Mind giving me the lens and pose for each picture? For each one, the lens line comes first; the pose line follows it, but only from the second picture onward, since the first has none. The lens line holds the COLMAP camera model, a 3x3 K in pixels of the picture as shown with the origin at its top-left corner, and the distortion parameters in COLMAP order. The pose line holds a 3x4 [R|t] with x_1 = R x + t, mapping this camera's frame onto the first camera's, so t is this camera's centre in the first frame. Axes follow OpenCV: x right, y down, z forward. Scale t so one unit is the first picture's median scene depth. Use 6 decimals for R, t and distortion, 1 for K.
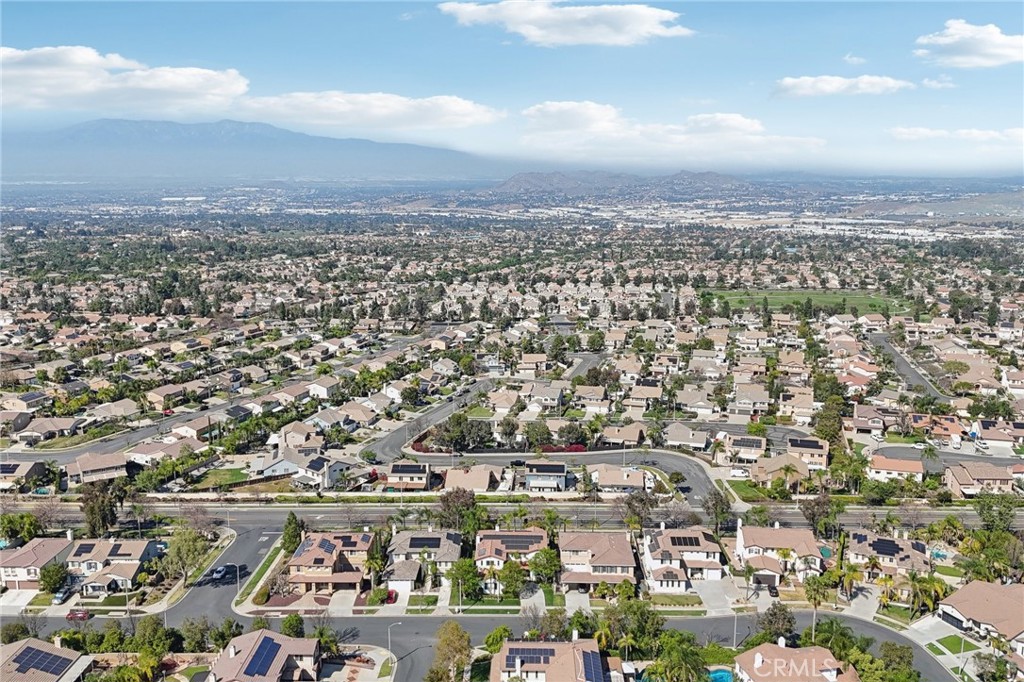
lens RADIAL K [[901.0, 0, 509.4], [0, 901.0, 340.9], [0, 0, 1]] dist [0.088028, -0.107165]
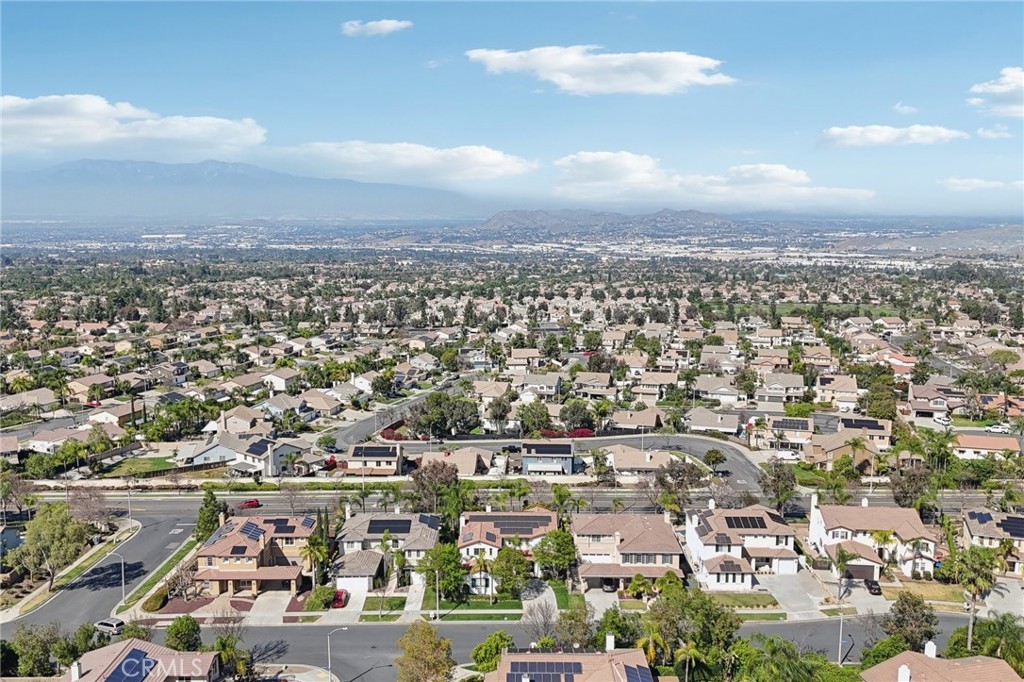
lens RADIAL K [[901.0, 0, 509.4], [0, 901.0, 340.9], [0, 0, 1]] dist [0.088028, -0.107165]
pose [[0.999829, -0.002708, 0.018309, -0.006342], [0.003525, 0.998990, -0.044784, 0.070050], [-0.018169, 0.044841, 0.998829, 0.173633]]
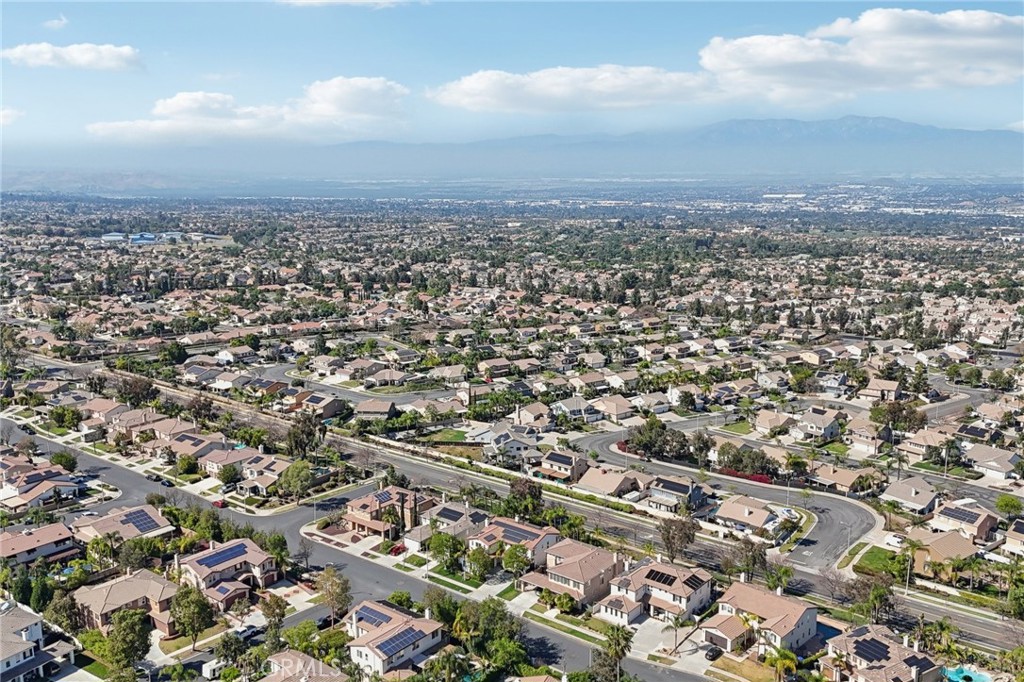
lens RADIAL K [[901.0, 0, 509.4], [0, 901.0, 340.9], [0, 0, 1]] dist [0.088028, -0.107165]
pose [[0.796583, 0.116773, -0.593144, 0.391963], [-0.114739, 0.992536, 0.041310, -0.027863], [0.593540, 0.035149, 0.804036, 0.095362]]
